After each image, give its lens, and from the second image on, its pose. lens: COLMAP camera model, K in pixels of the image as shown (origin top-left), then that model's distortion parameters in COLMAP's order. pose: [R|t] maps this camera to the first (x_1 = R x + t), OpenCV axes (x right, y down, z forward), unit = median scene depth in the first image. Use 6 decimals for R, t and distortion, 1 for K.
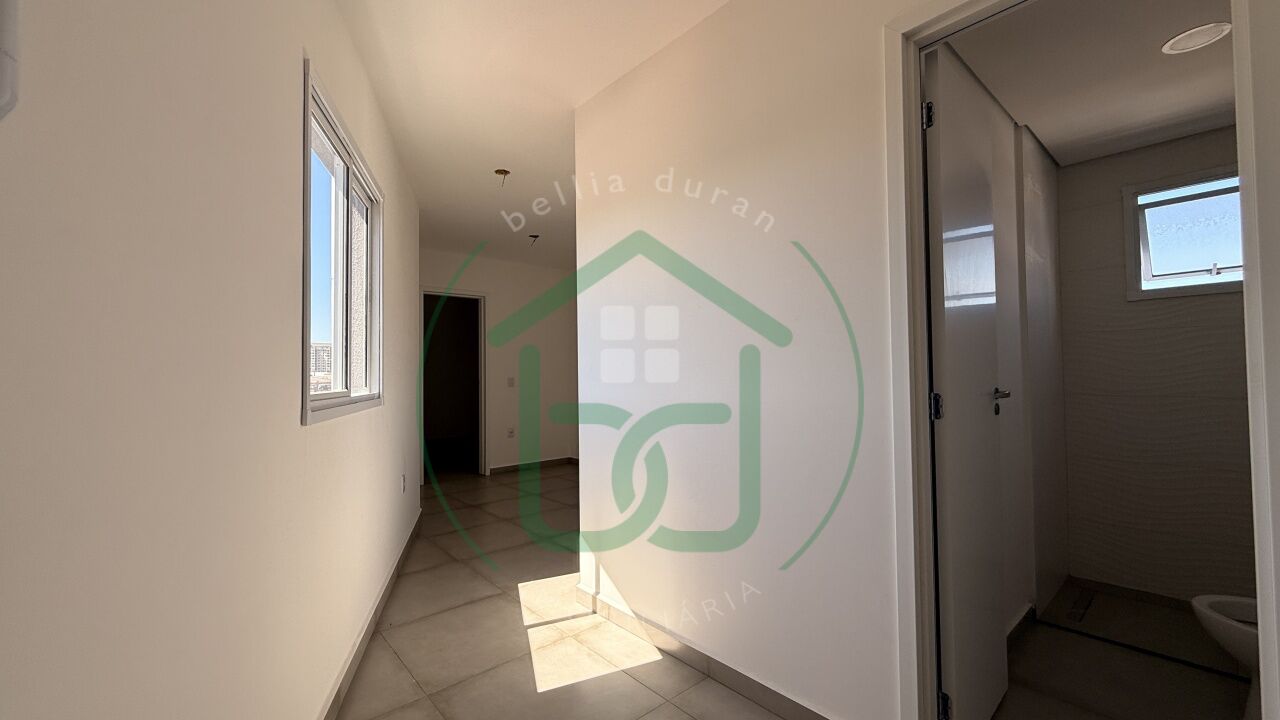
lens RADIAL K [[507.4, 0, 637.5], [0, 507.4, 361.5], [0, 0, 1]] dist [0.000143, -0.000139]
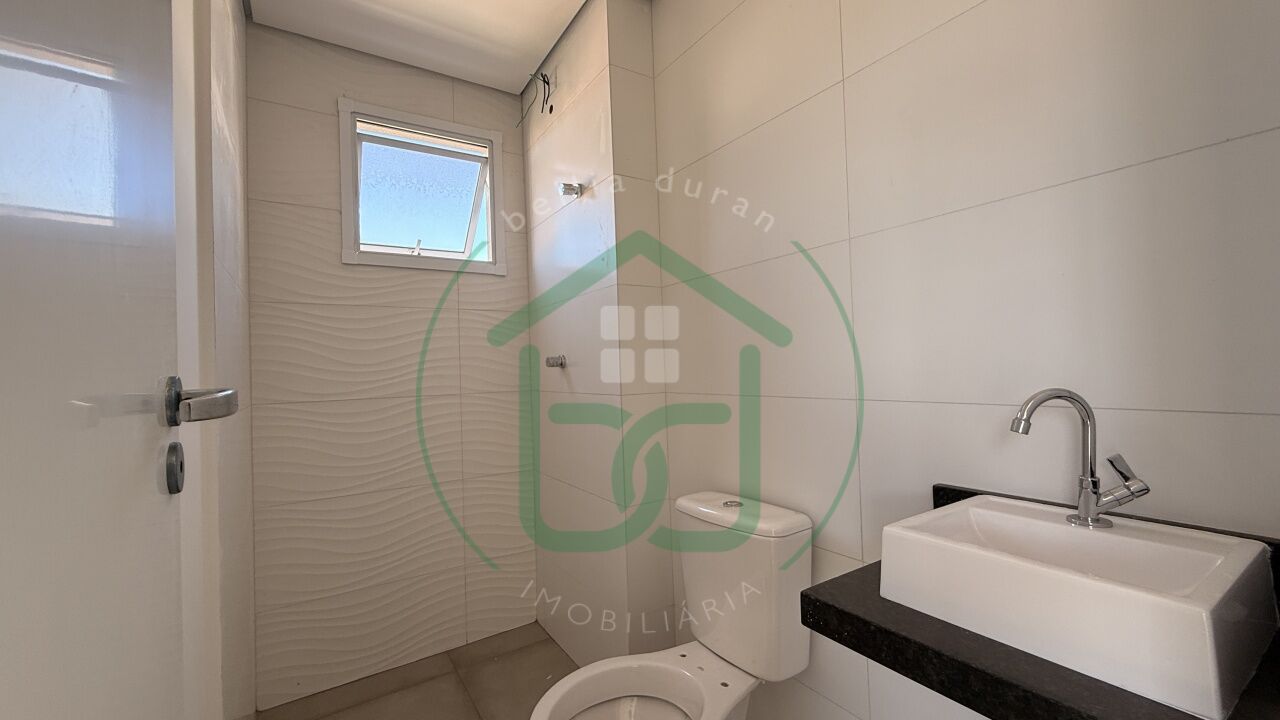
lens RADIAL K [[507.4, 0, 637.5], [0, 507.4, 361.5], [0, 0, 1]] dist [0.000143, -0.000139]
pose [[0.137186, 0.025124, 0.990227, 0.343559], [0.003140, 0.999662, -0.025798, 0.034549], [-0.990540, 0.006648, 0.137061, 0.514639]]
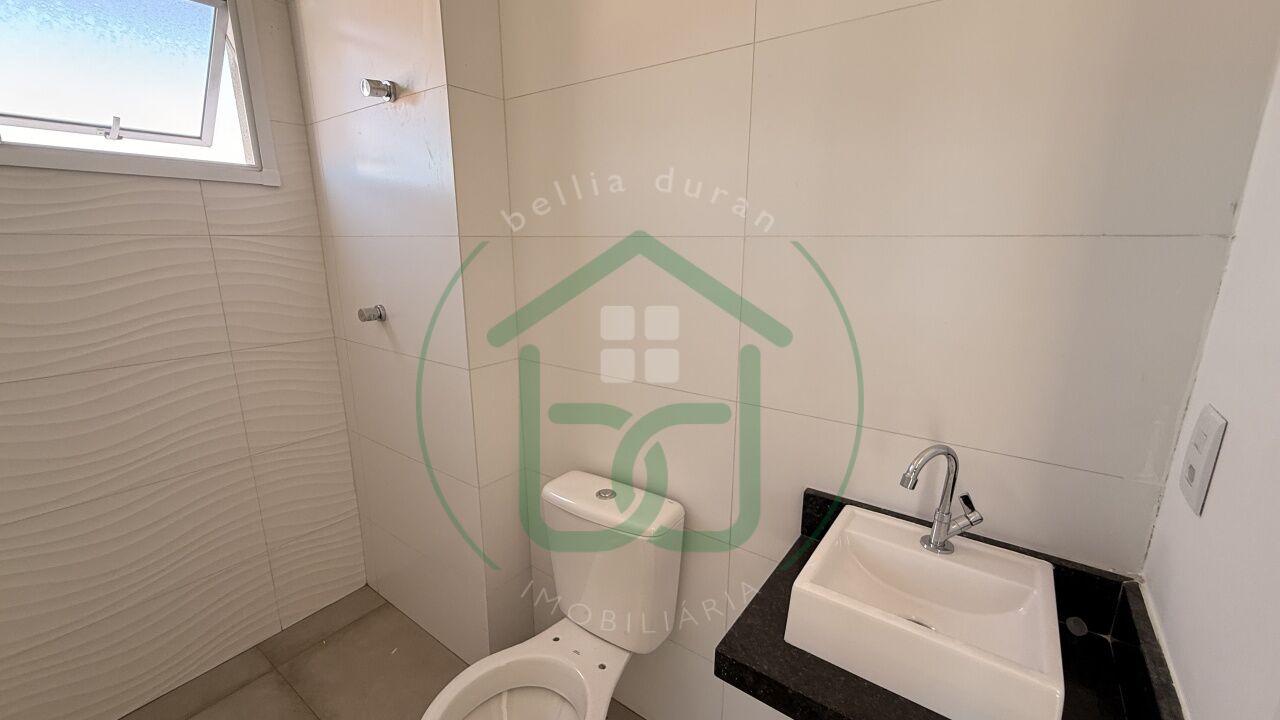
lens RADIAL K [[507.4, 0, 637.5], [0, 507.4, 361.5], [0, 0, 1]] dist [0.000143, -0.000139]
pose [[-0.231316, -0.210614, 0.949808, 0.409249], [-0.026166, 0.977280, 0.210333, -0.061753], [-0.972527, 0.023801, -0.231572, 0.569449]]
